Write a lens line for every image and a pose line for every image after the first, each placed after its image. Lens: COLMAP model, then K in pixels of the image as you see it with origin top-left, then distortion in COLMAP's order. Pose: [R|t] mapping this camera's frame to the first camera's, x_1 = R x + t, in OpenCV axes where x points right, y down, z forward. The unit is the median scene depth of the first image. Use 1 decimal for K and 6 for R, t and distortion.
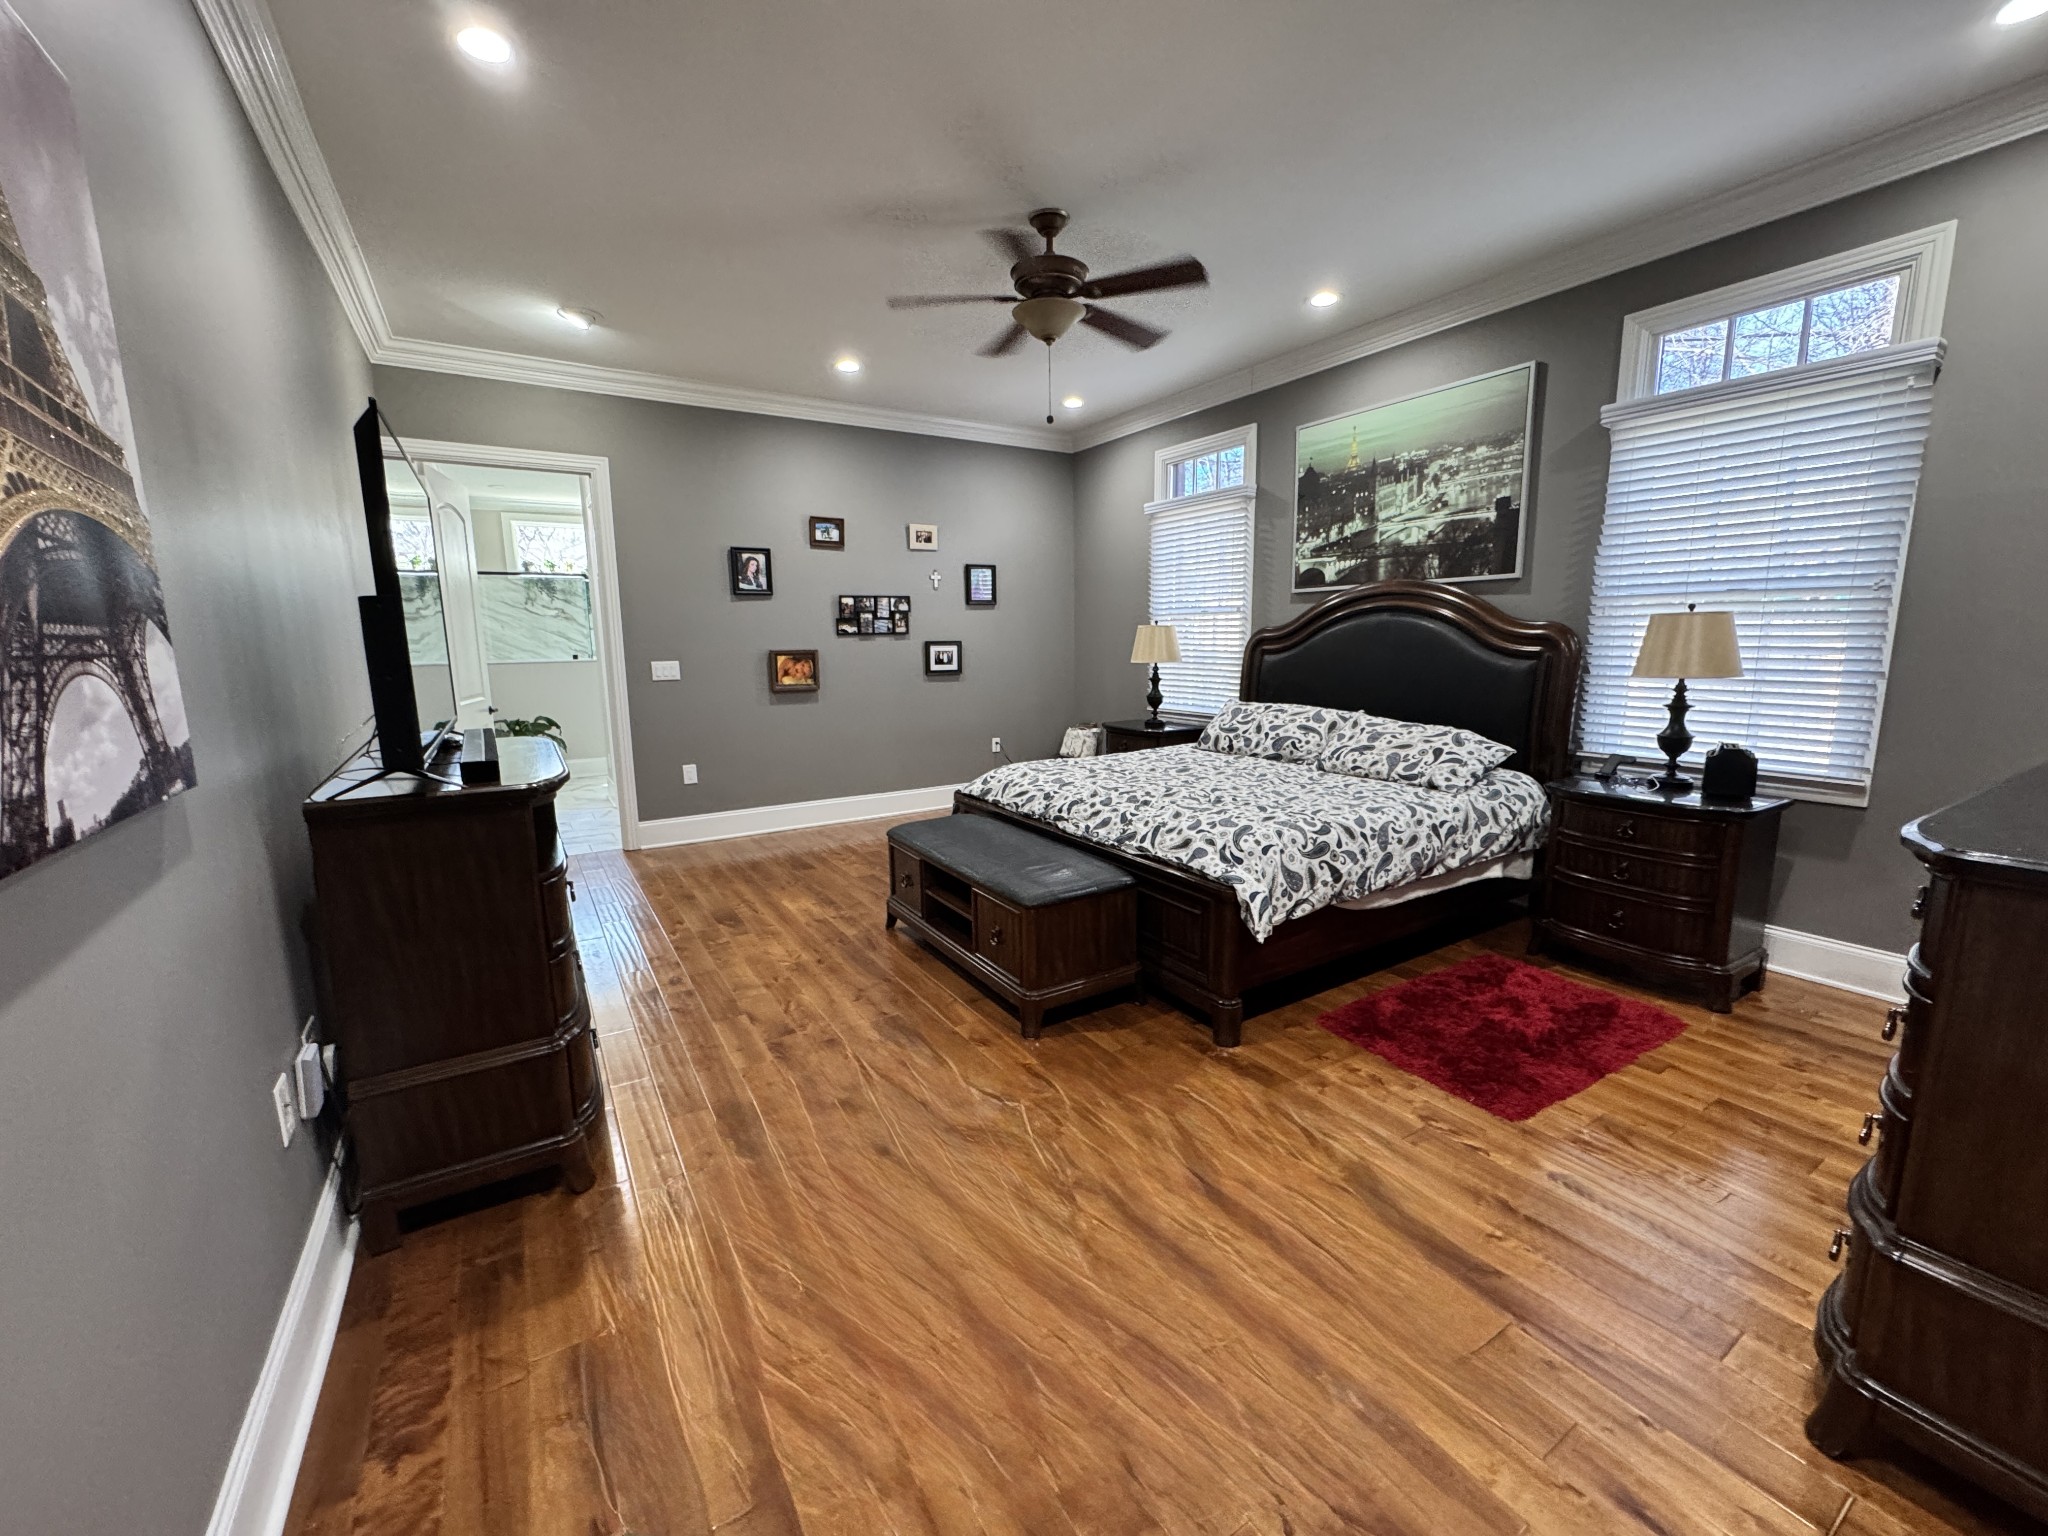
lens RADIAL K [[818.0, 0, 1018.1], [0, 818.0, 774.4], [0, 0, 1]] dist [0.000311, -0.000046]
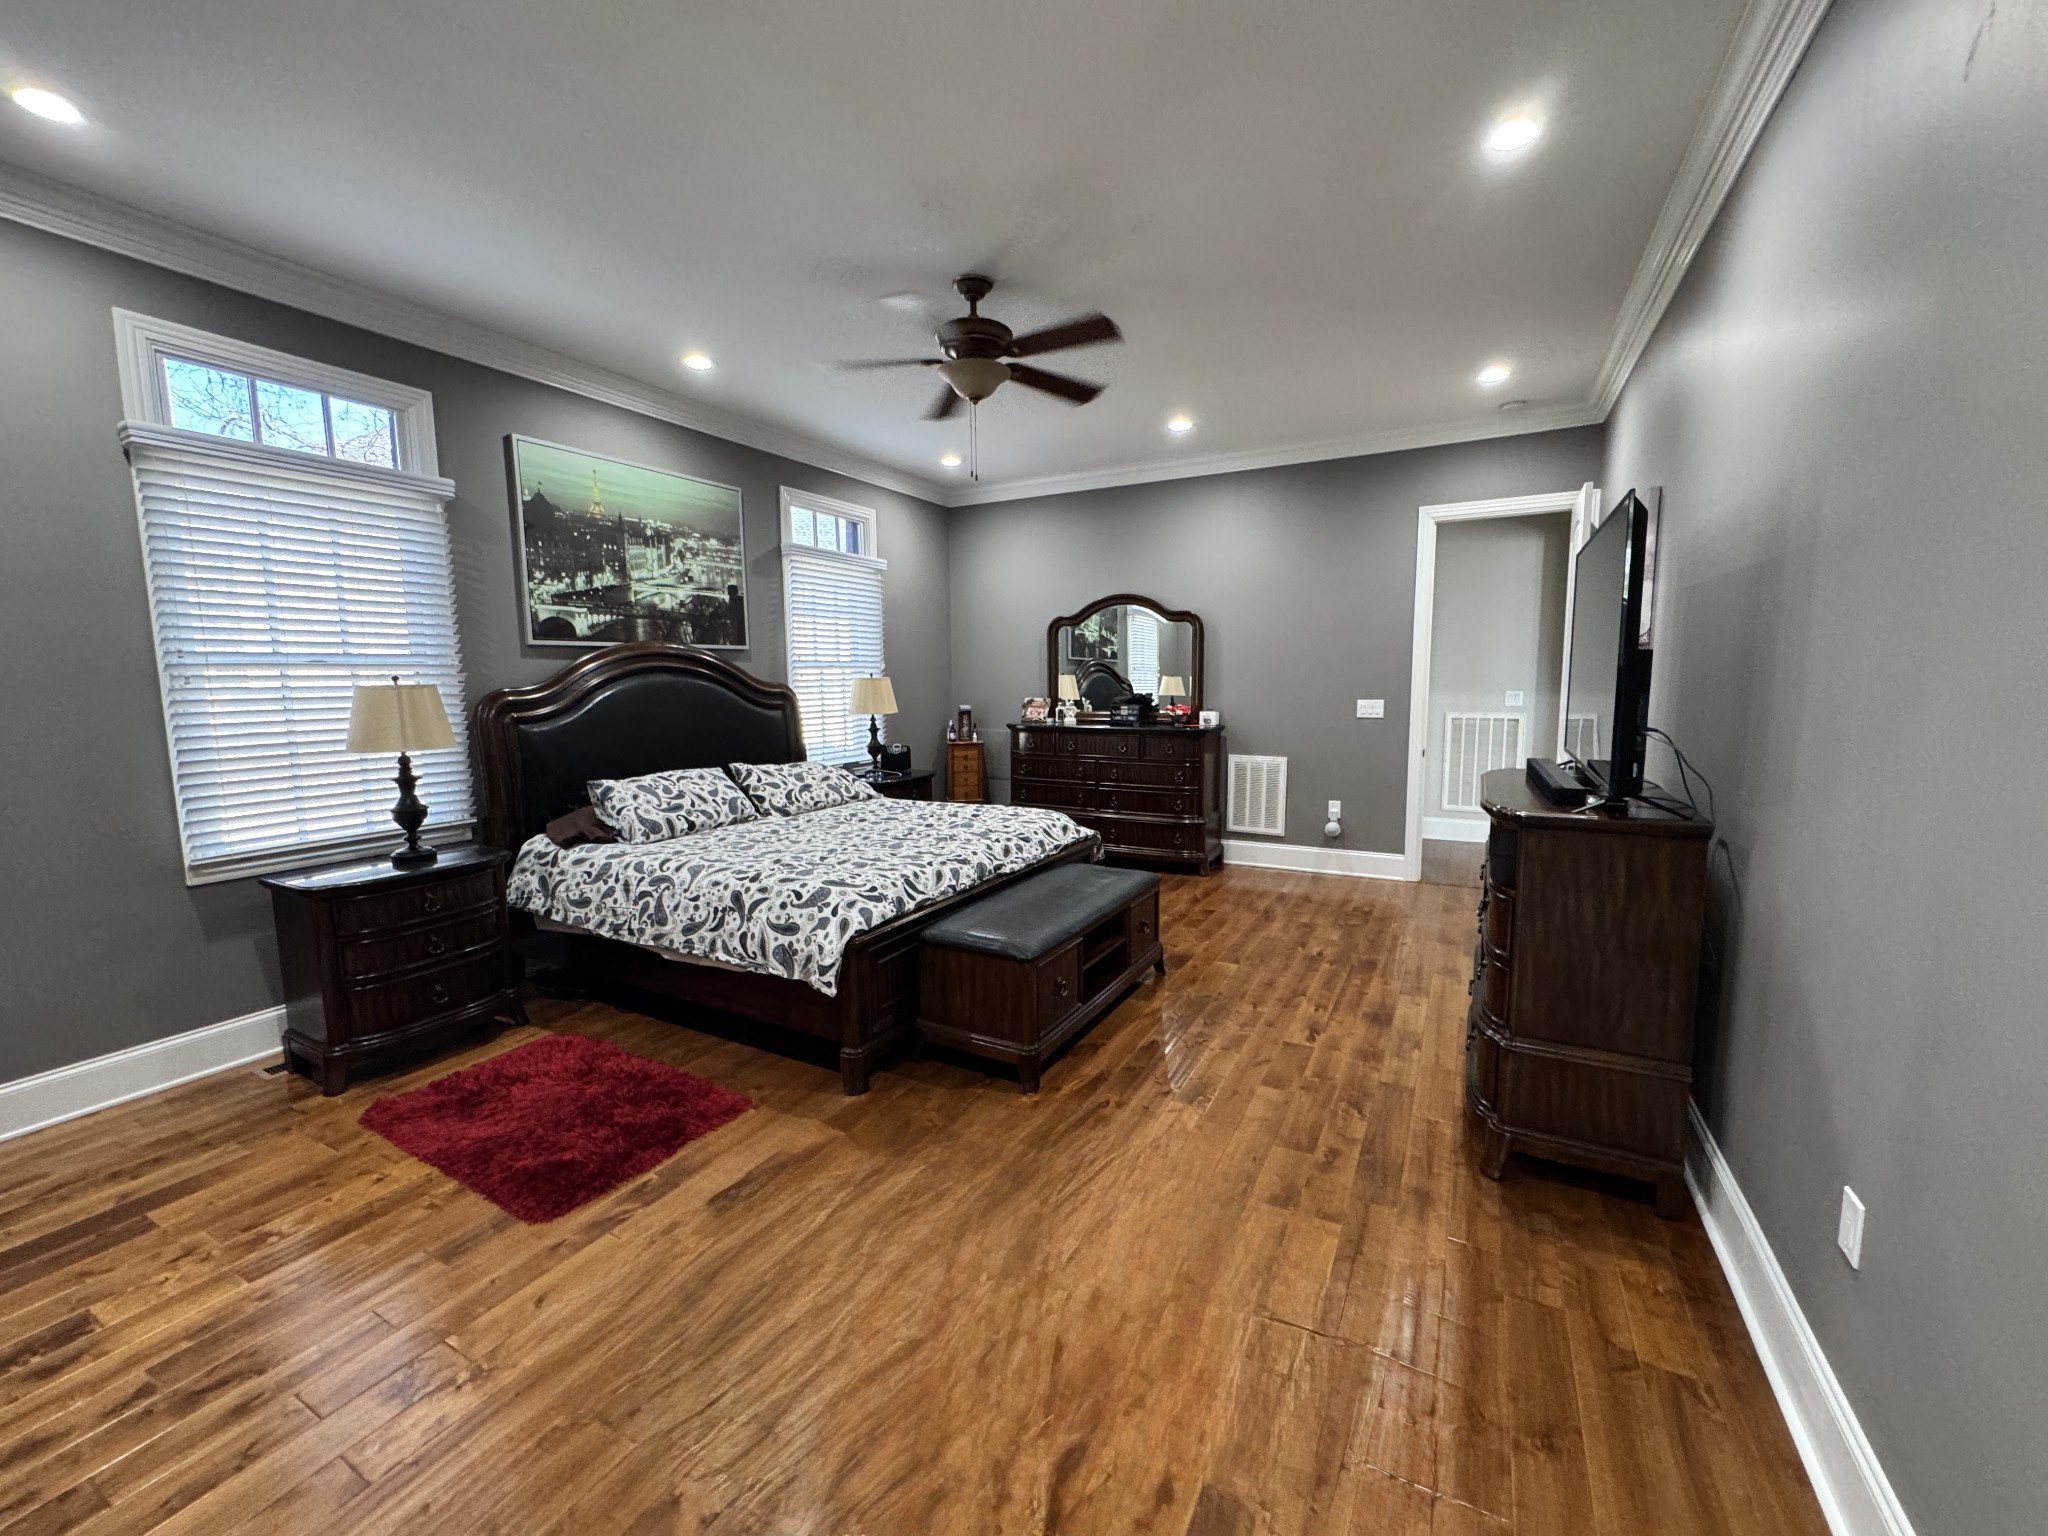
lens RADIAL K [[818.0, 0, 1015.4], [0, 818.0, 761.8], [0, 0, 1]] dist [0.000311, -0.000046]
pose [[-0.483344, -0.062081, 0.873226, -0.655300], [0.178501, 0.969538, 0.167731, -0.186468], [-0.857039, 0.236943, -0.457539, 1.133216]]
